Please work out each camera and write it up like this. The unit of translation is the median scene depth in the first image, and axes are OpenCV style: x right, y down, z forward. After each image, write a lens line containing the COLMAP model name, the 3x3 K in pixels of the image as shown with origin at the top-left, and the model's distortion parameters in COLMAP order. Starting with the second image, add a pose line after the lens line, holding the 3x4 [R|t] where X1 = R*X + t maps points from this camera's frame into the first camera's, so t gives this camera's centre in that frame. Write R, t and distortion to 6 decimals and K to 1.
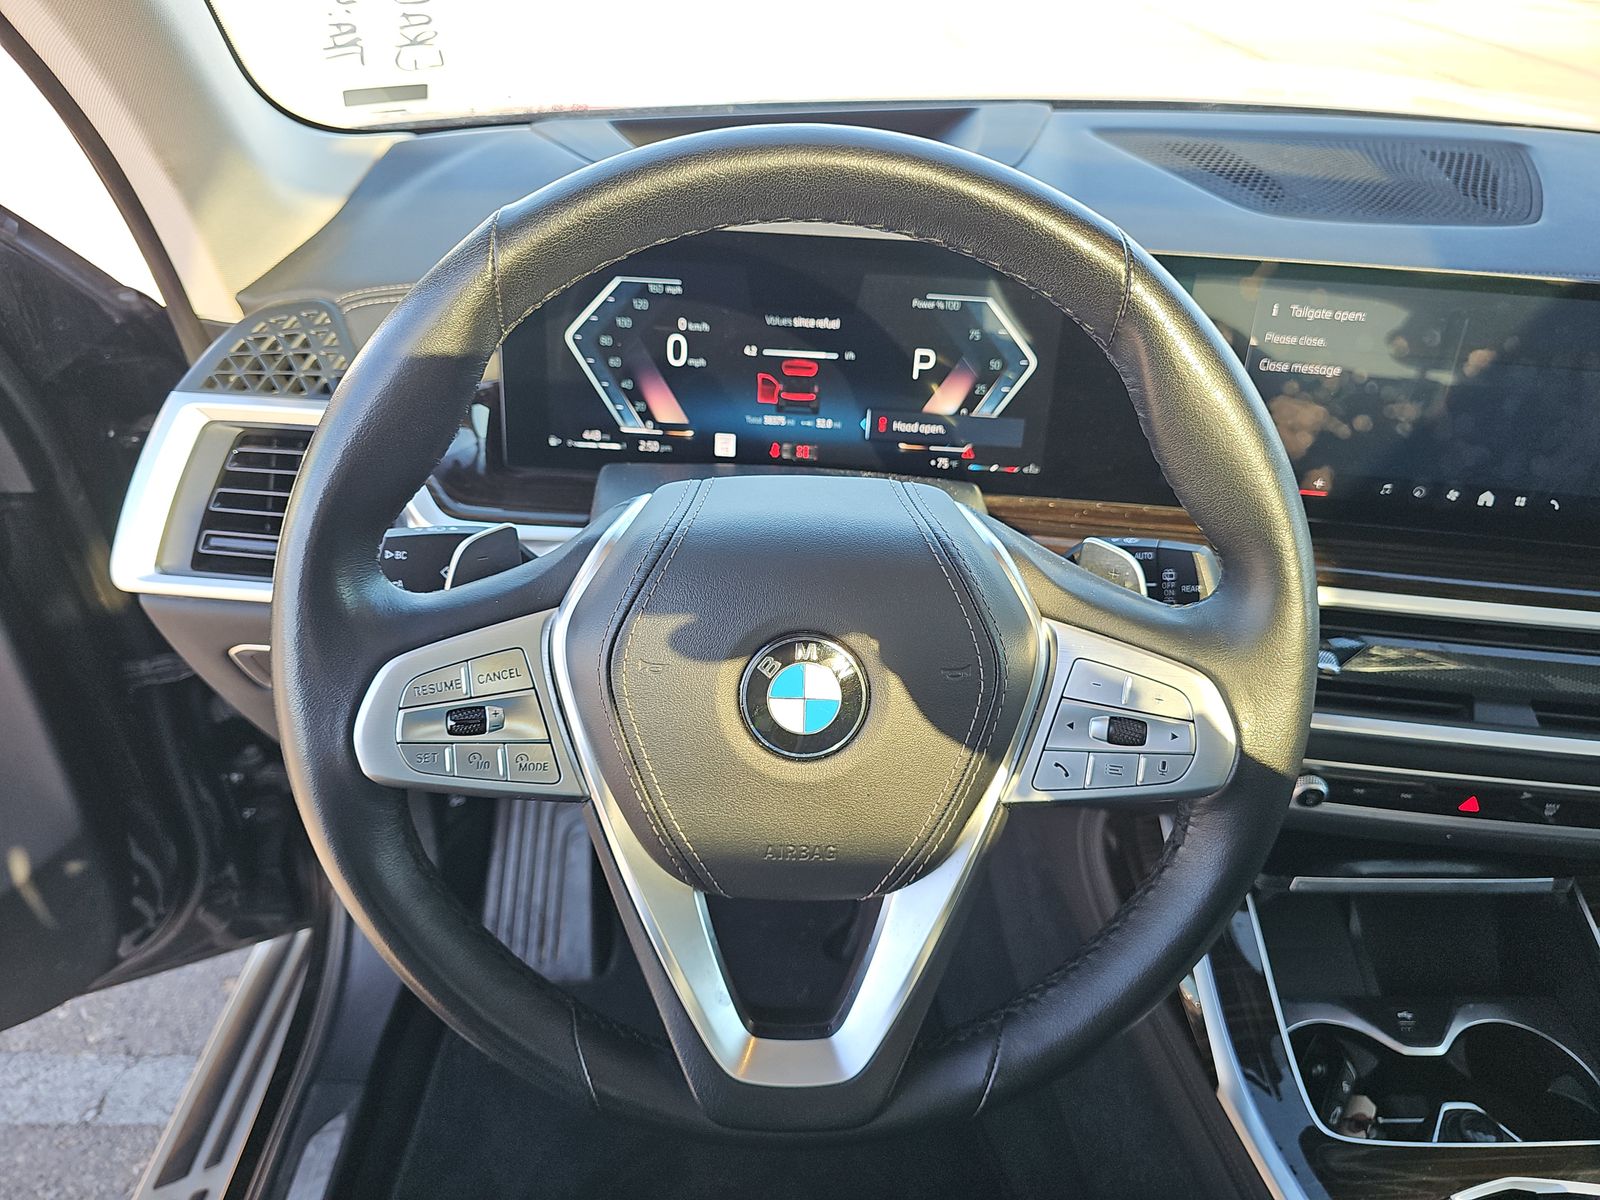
lens RADIAL K [[1064.8, 0, 800.0], [0, 1064.8, 600.0], [0, 0, 1]] dist [0.055942, -0.090713]
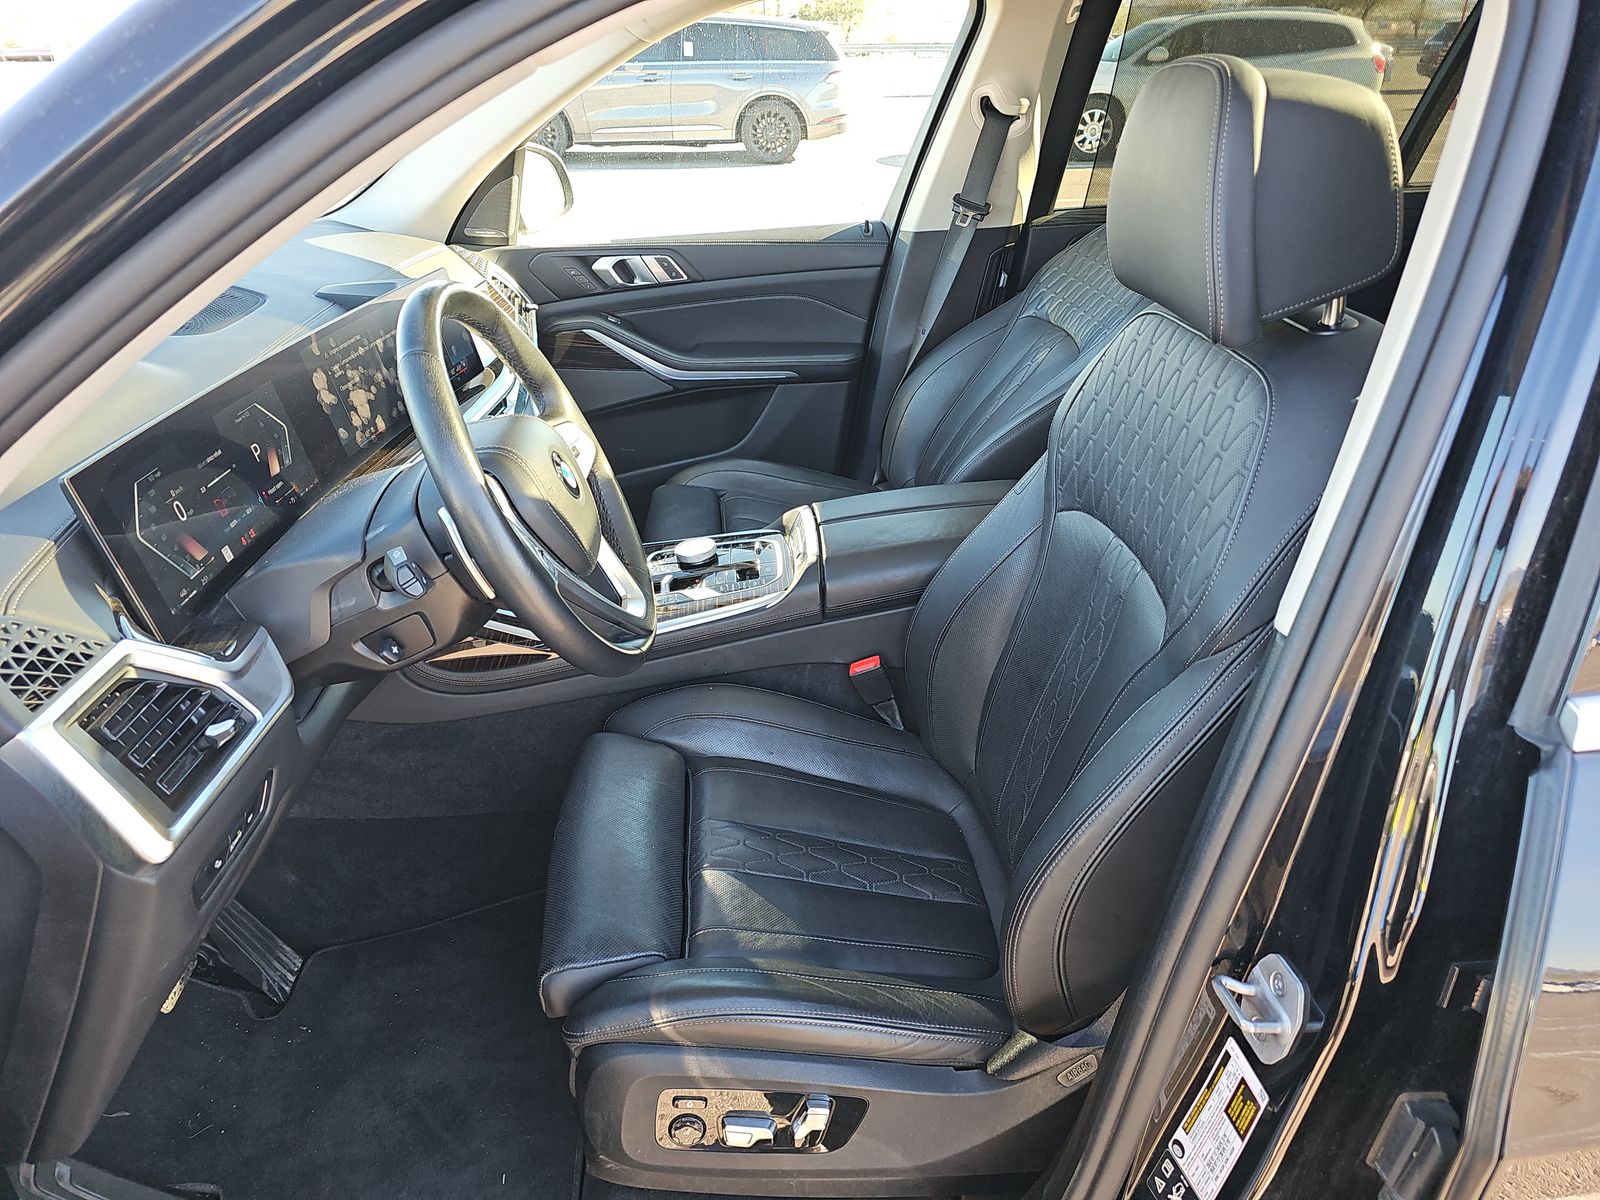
lens RADIAL K [[1064.8, 0, 800.0], [0, 1064.8, 600.0], [0, 0, 1]] dist [0.055942, -0.090713]
pose [[-0.047940, -0.496922, 0.866470, -1.433595], [0.562103, 0.703651, 0.434645, -0.305062], [-0.825677, 0.507882, 0.245588, 0.032751]]
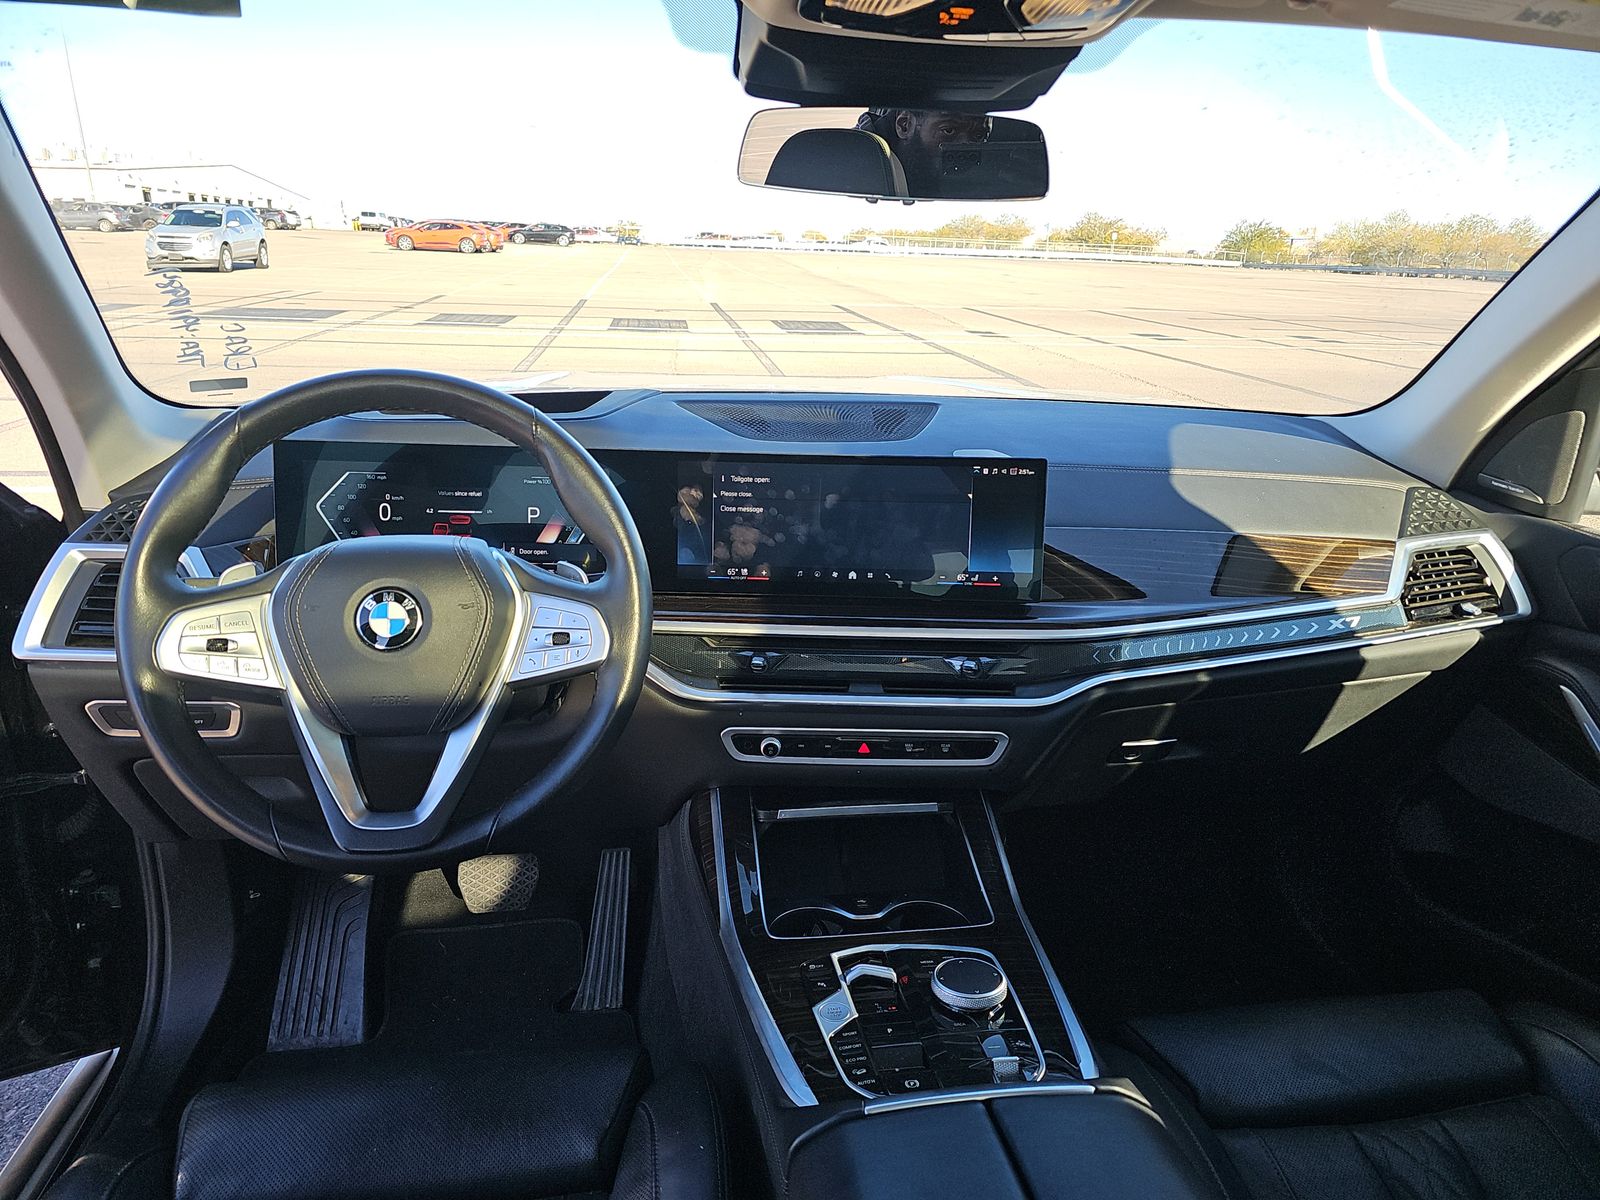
lens RADIAL K [[1074.9, 0, 820.4], [0, 1074.9, 634.3], [0, 0, 1]] dist [0.053497, -0.051647]
pose [[0.992374, -0.043665, 0.115270, 0.364476], [0.071327, 0.966105, -0.248100, 0.431200], [-0.100529, 0.254430, 0.961852, -0.679851]]
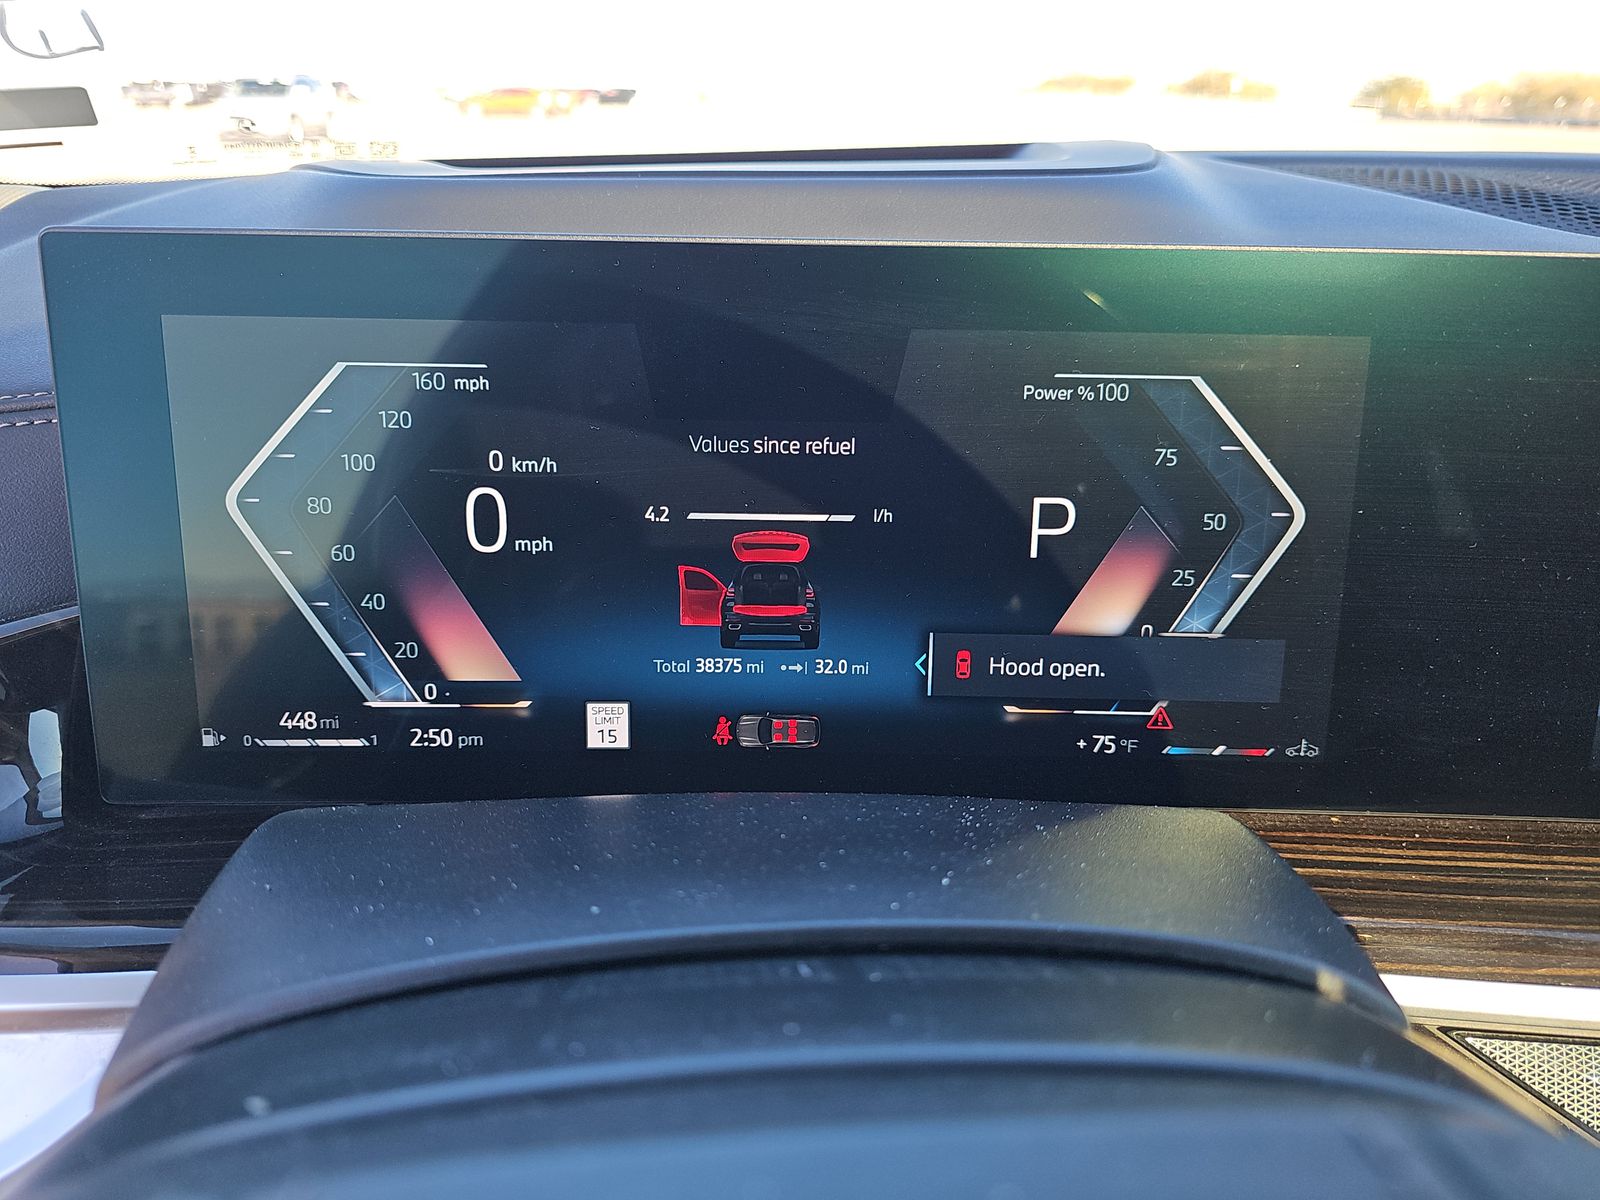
lens RADIAL K [[1064.8, 0, 800.0], [0, 1064.8, 600.0], [0, 0, 1]] dist [0.055942, -0.090713]
pose [[0.998414, -0.044403, 0.034599, -0.004293], [0.049854, 0.982914, -0.177187, -0.117270], [-0.026140, 0.178631, 0.983569, 0.569726]]
